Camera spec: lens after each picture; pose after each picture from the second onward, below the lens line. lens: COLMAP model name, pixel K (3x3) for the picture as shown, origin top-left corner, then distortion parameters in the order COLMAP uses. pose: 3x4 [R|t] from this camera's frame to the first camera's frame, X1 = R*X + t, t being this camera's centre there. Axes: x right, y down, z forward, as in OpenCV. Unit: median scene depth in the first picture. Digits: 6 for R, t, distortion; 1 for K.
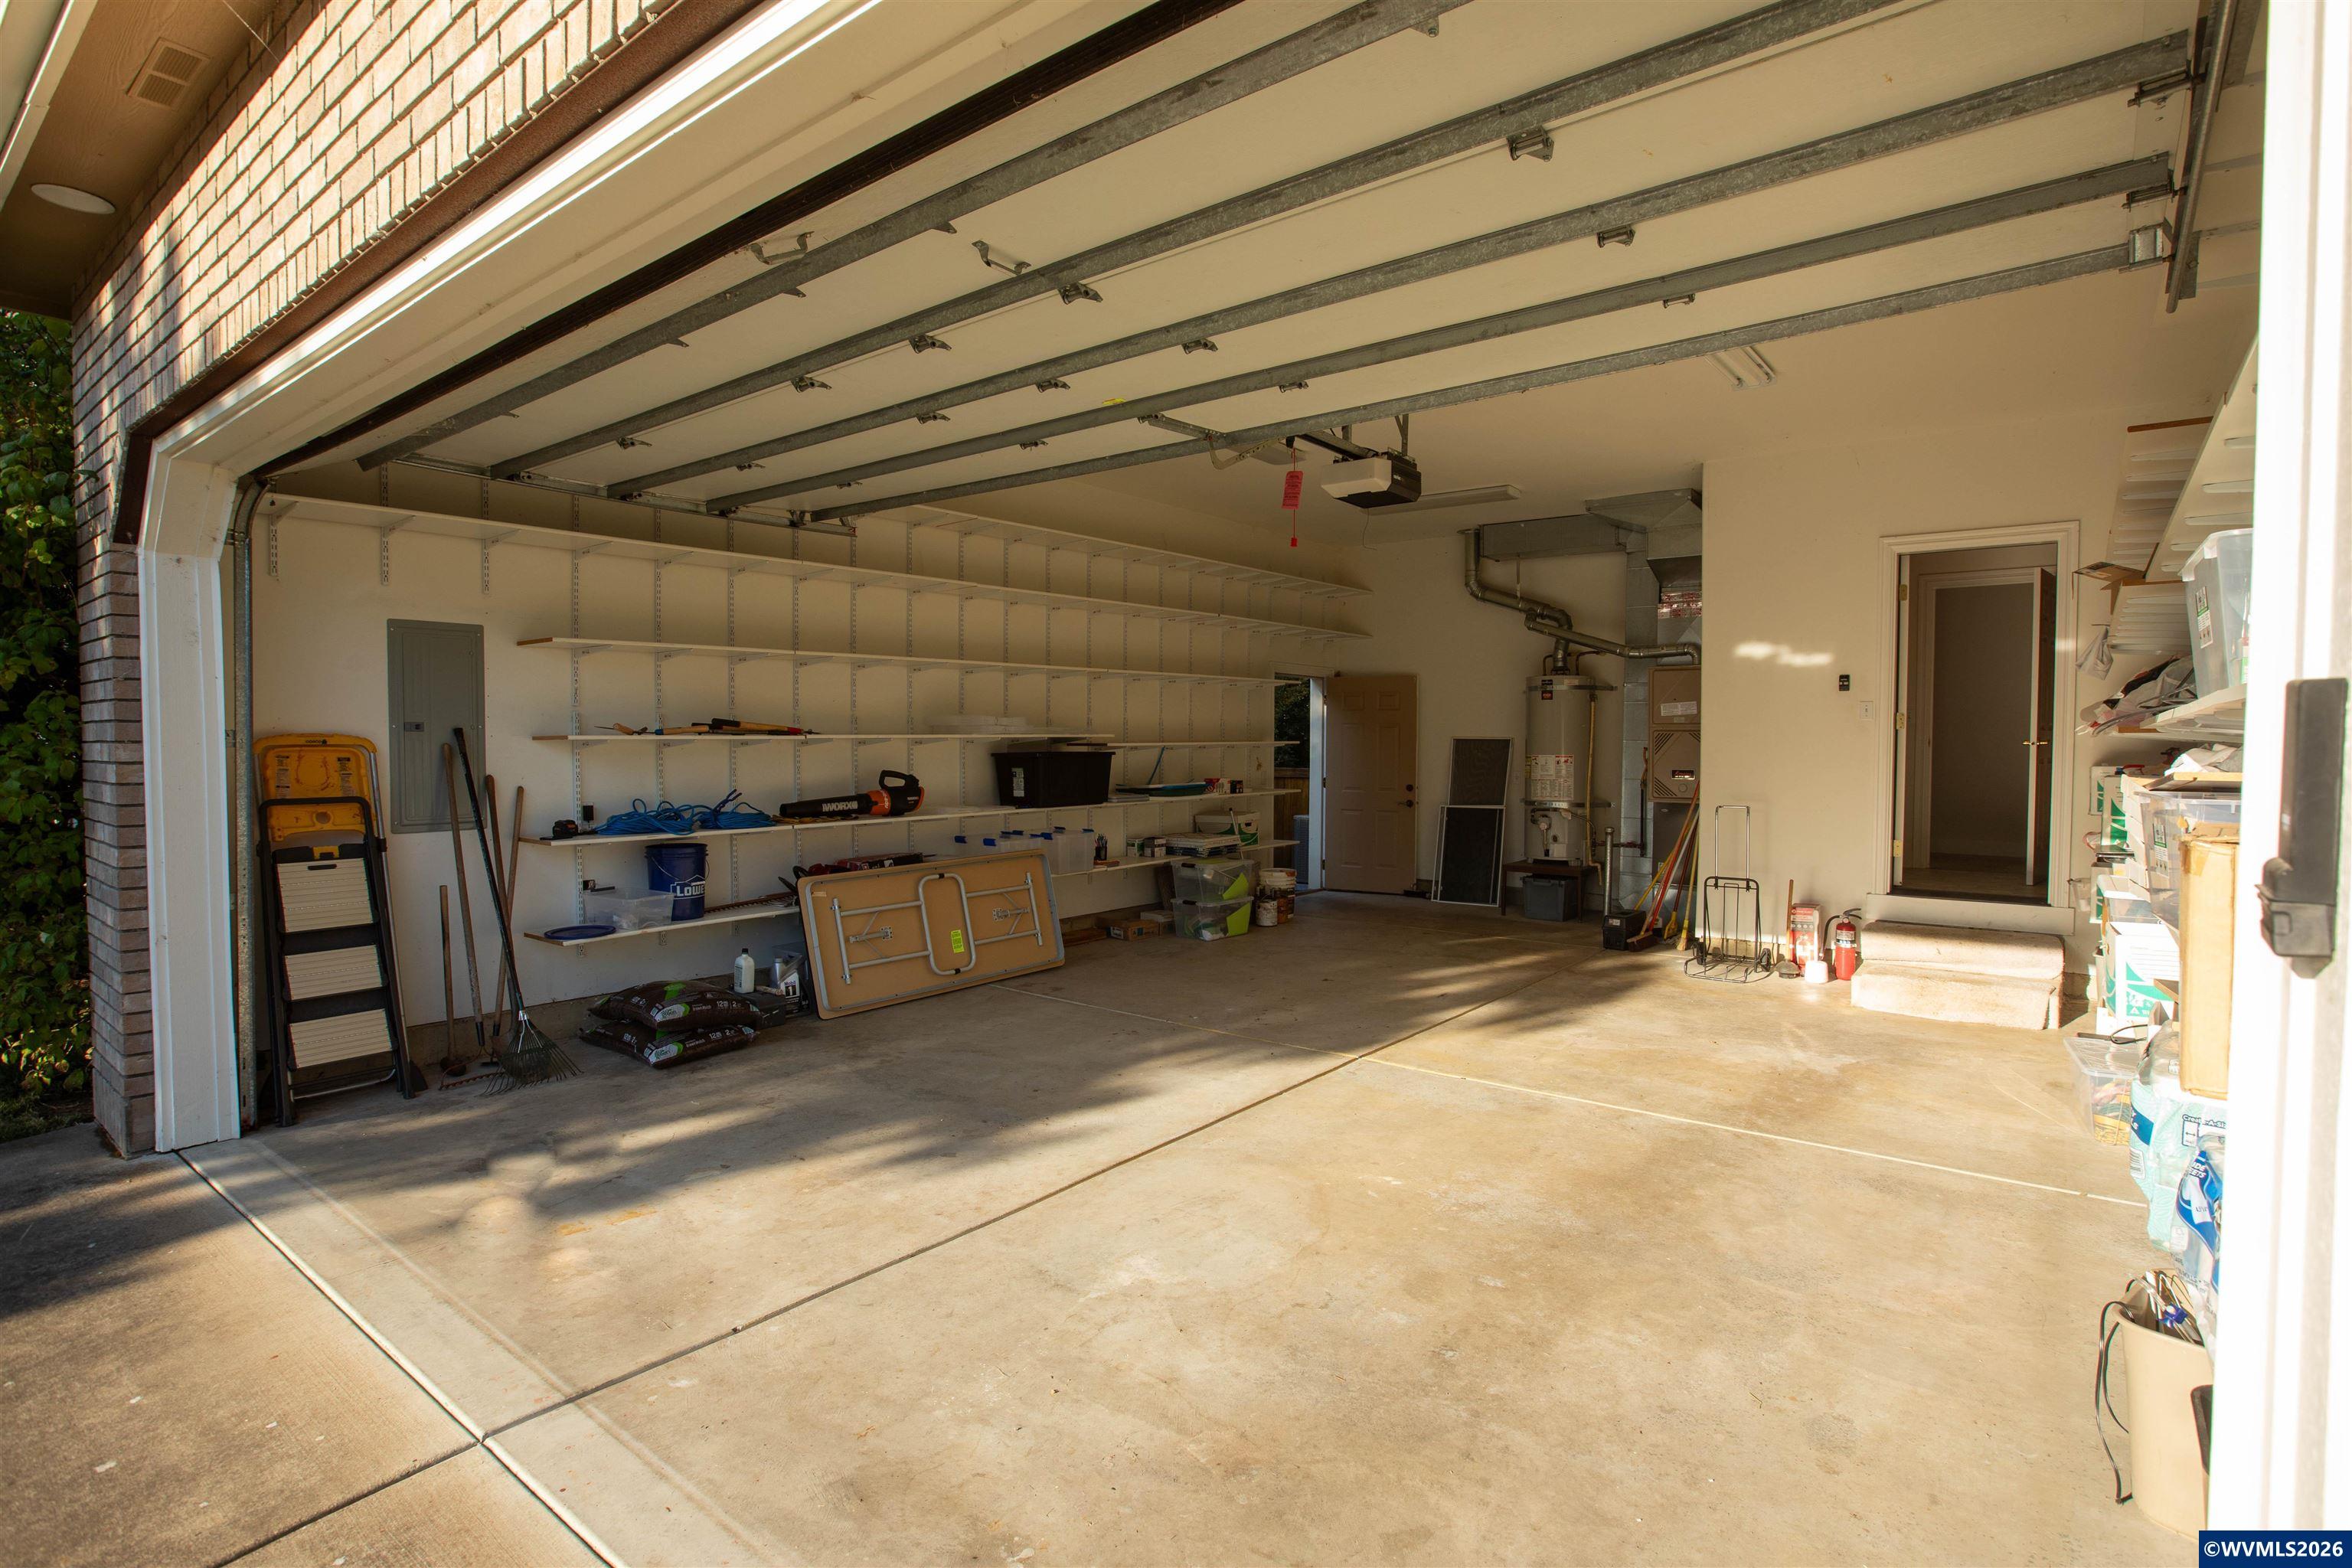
lens RADIAL K [[1163.2, 0, 1187.8], [0, 1163.2, 781.1], [0, 0, 1]] dist [-0.077028, 0.051136]
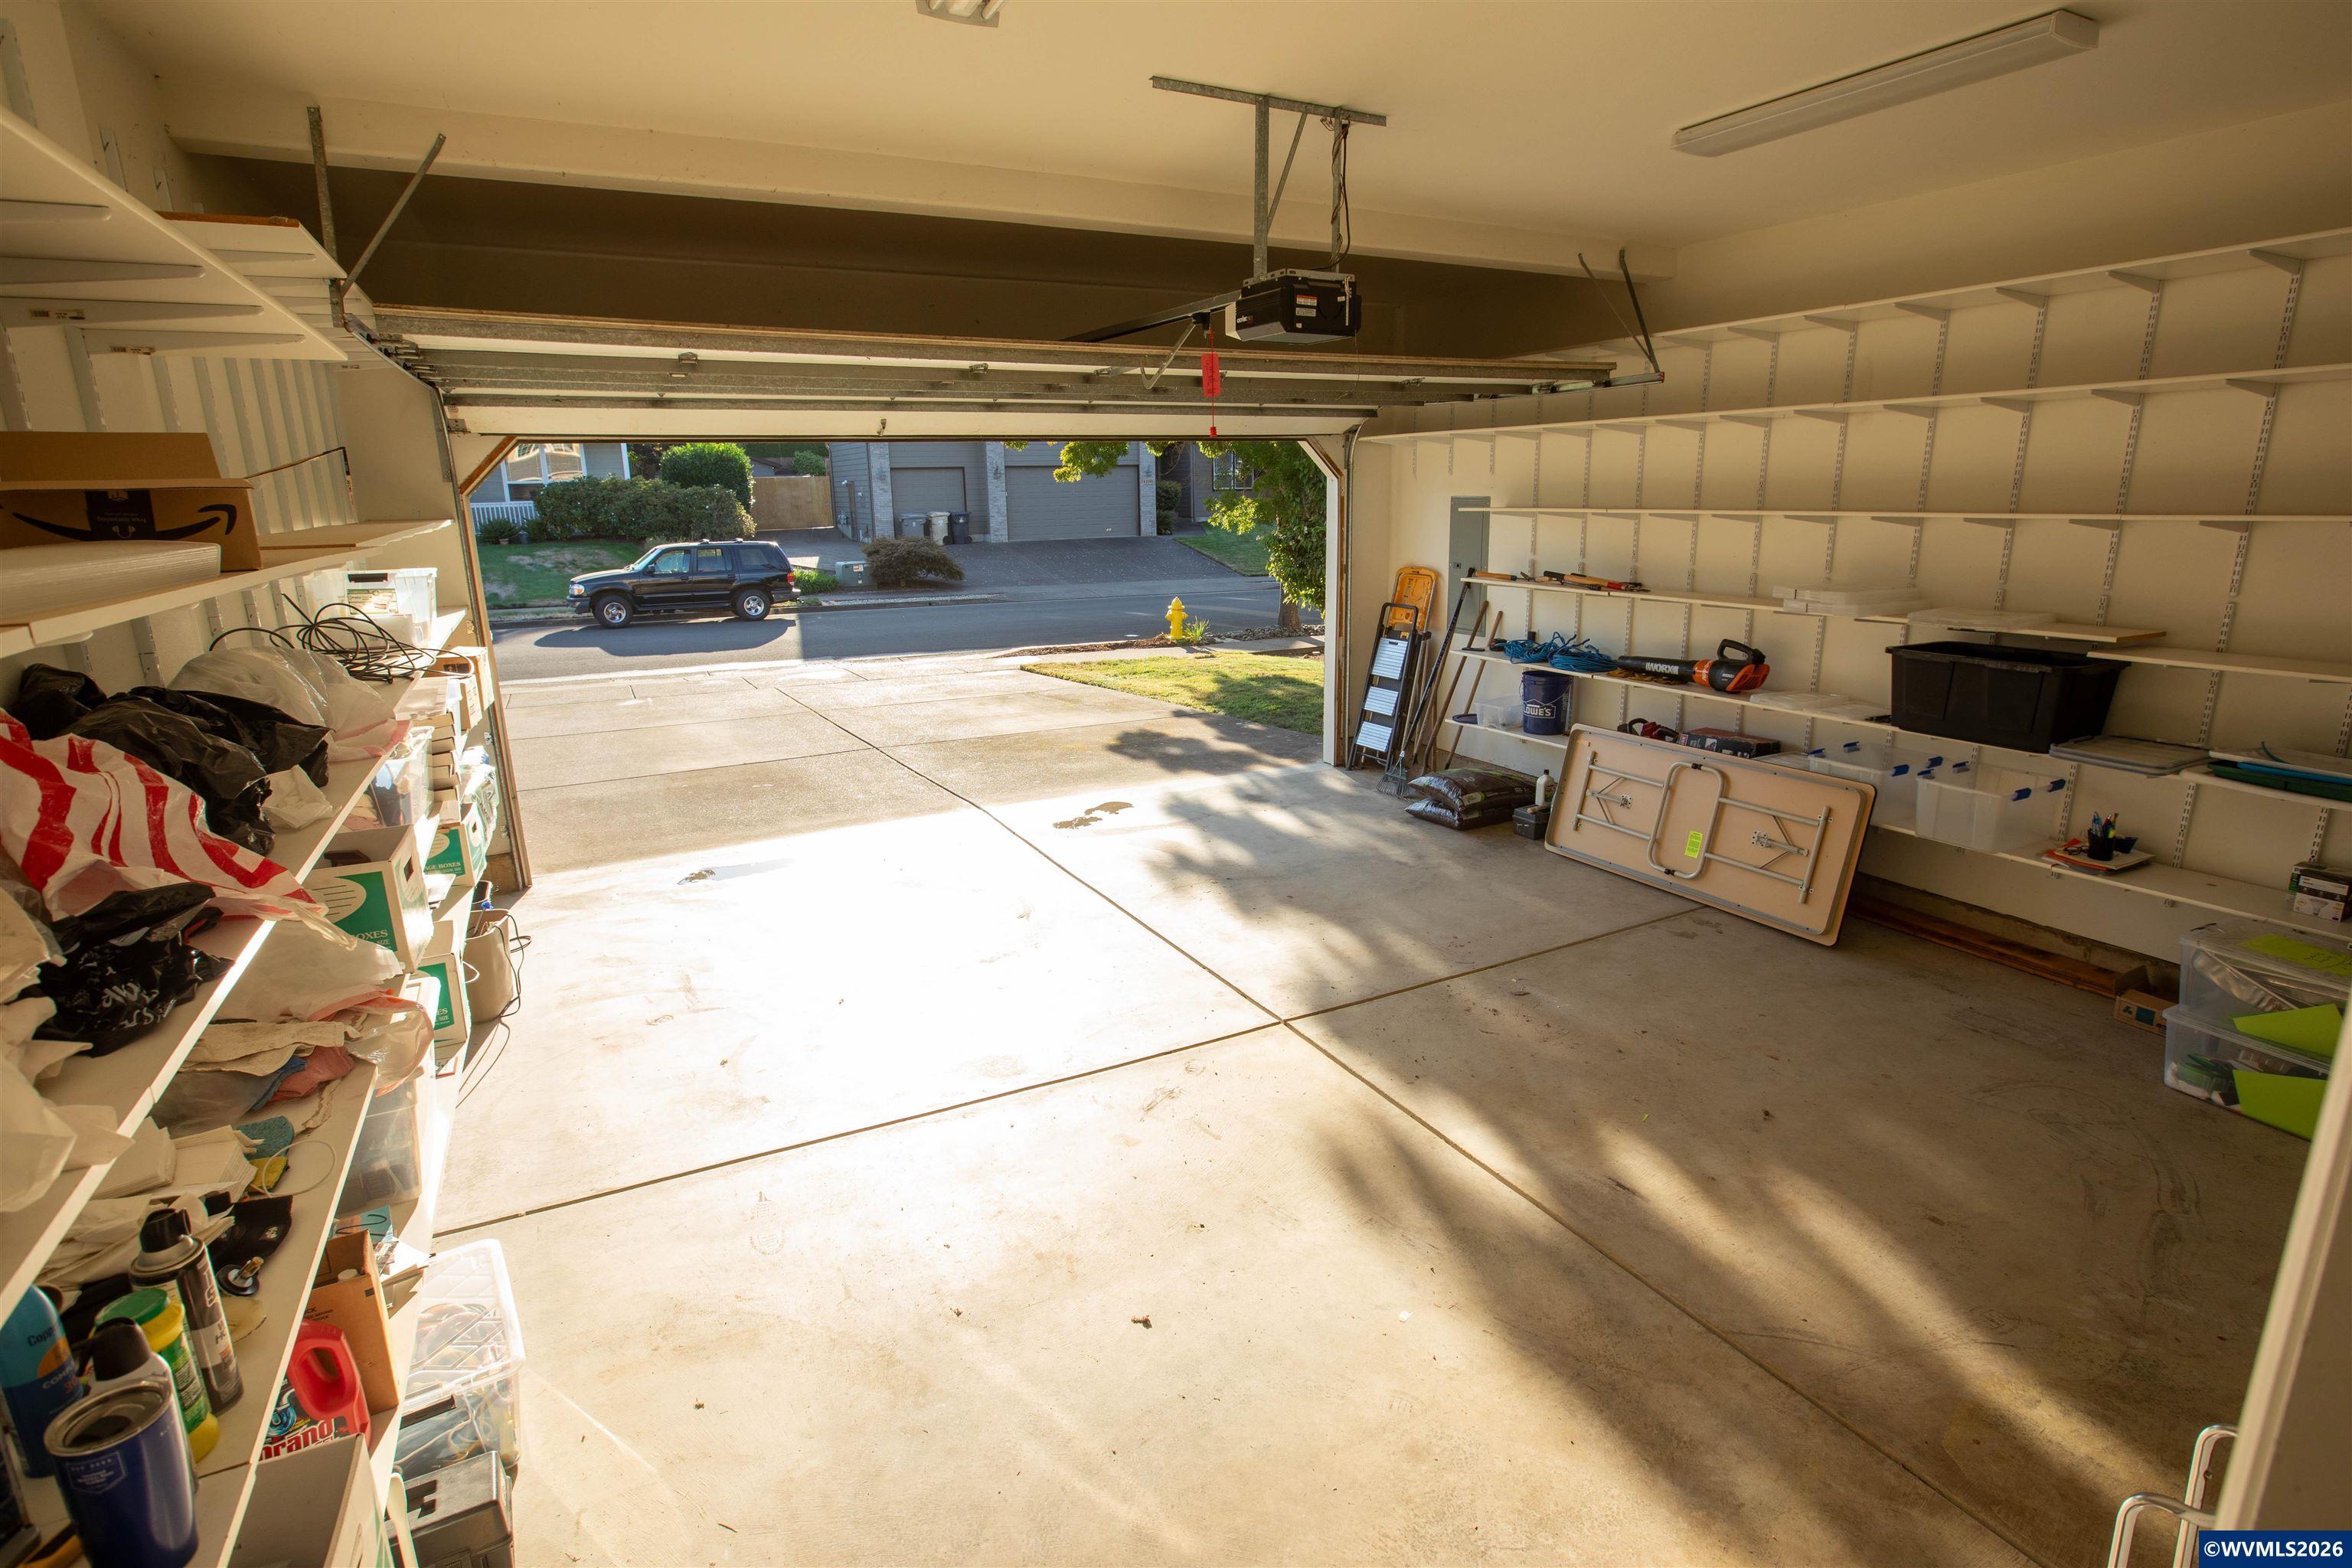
lens RADIAL K [[1163.2, 0, 1187.8], [0, 1163.2, 781.1], [0, 0, 1]] dist [-0.077028, 0.051136]
pose [[-0.405089, 0.218236, -0.887849, 0.919279], [-0.033799, 0.966856, 0.253077, -0.145979], [0.913652, 0.132527, -0.384287, 1.267246]]
